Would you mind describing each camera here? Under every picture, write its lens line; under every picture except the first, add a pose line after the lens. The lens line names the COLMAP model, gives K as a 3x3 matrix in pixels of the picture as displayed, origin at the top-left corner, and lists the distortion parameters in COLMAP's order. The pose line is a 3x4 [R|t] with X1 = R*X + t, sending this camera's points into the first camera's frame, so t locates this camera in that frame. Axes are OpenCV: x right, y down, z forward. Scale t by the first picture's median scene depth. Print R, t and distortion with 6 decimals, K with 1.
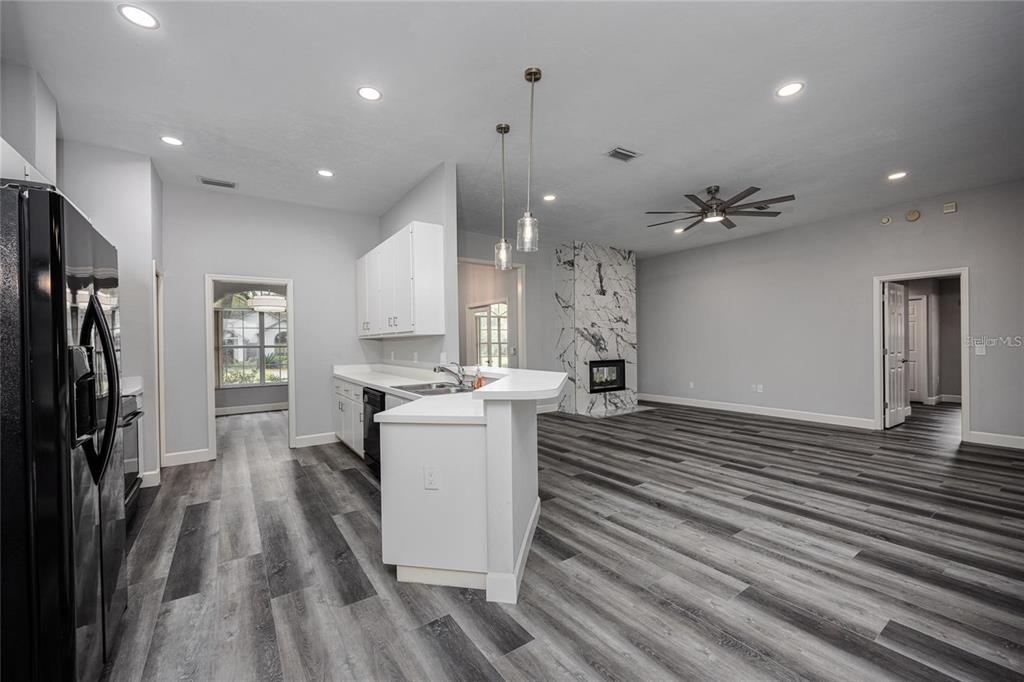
lens RADIAL K [[402.9, 0, 512.0], [0, 402.9, 341.0], [0, 0, 1]] dist [-0.003119, -0.000139]
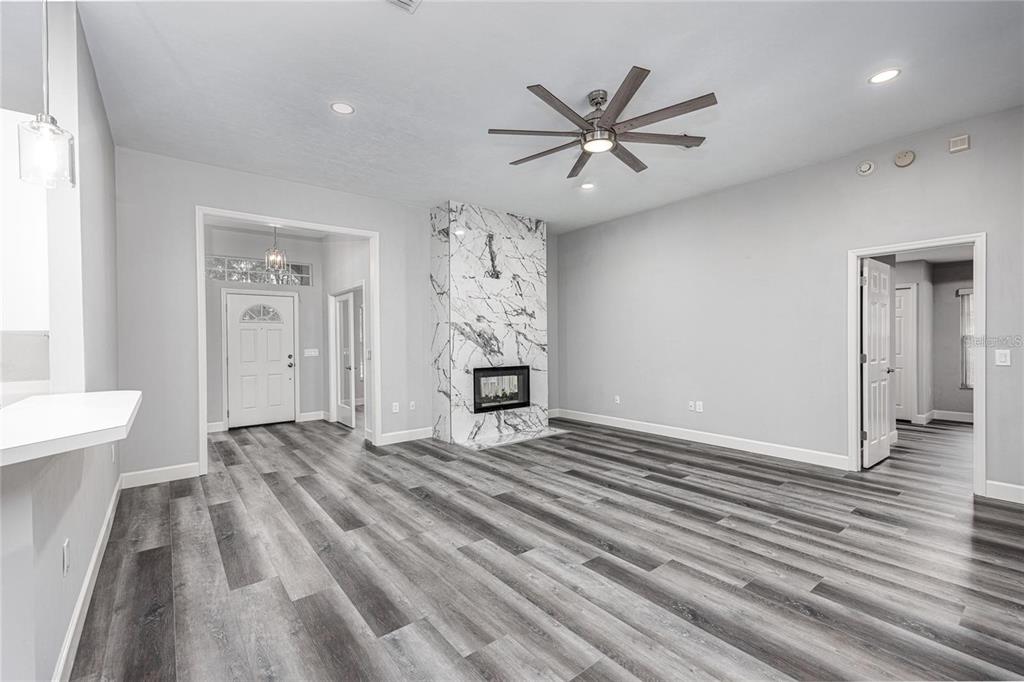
lens RADIAL K [[427.8, 0, 512.0], [0, 427.8, 341.0], [0, 0, 1]] dist [0.008520, -0.000378]
pose [[0.998205, 0.002336, 0.059849, 0.217171], [-0.002688, 0.999980, 0.005808, -0.004558], [-0.059834, -0.005959, 0.998191, 0.230166]]
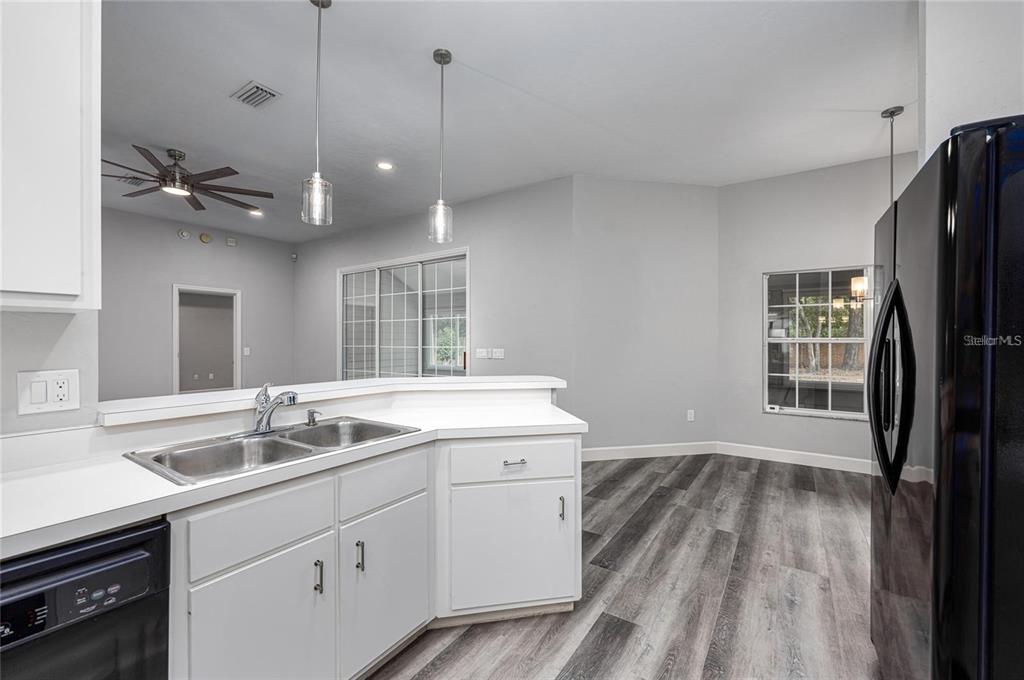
lens RADIAL K [[423.1, 0, 505.6], [0, 423.1, 342.3], [0, 0, 1]] dist [0.000016, 0.000067]
pose [[-0.348604, 0.007933, 0.937237, -0.340693], [0.005848, 0.999963, -0.006288, 0.004178], [-0.937252, 0.003289, -0.348637, 0.449425]]
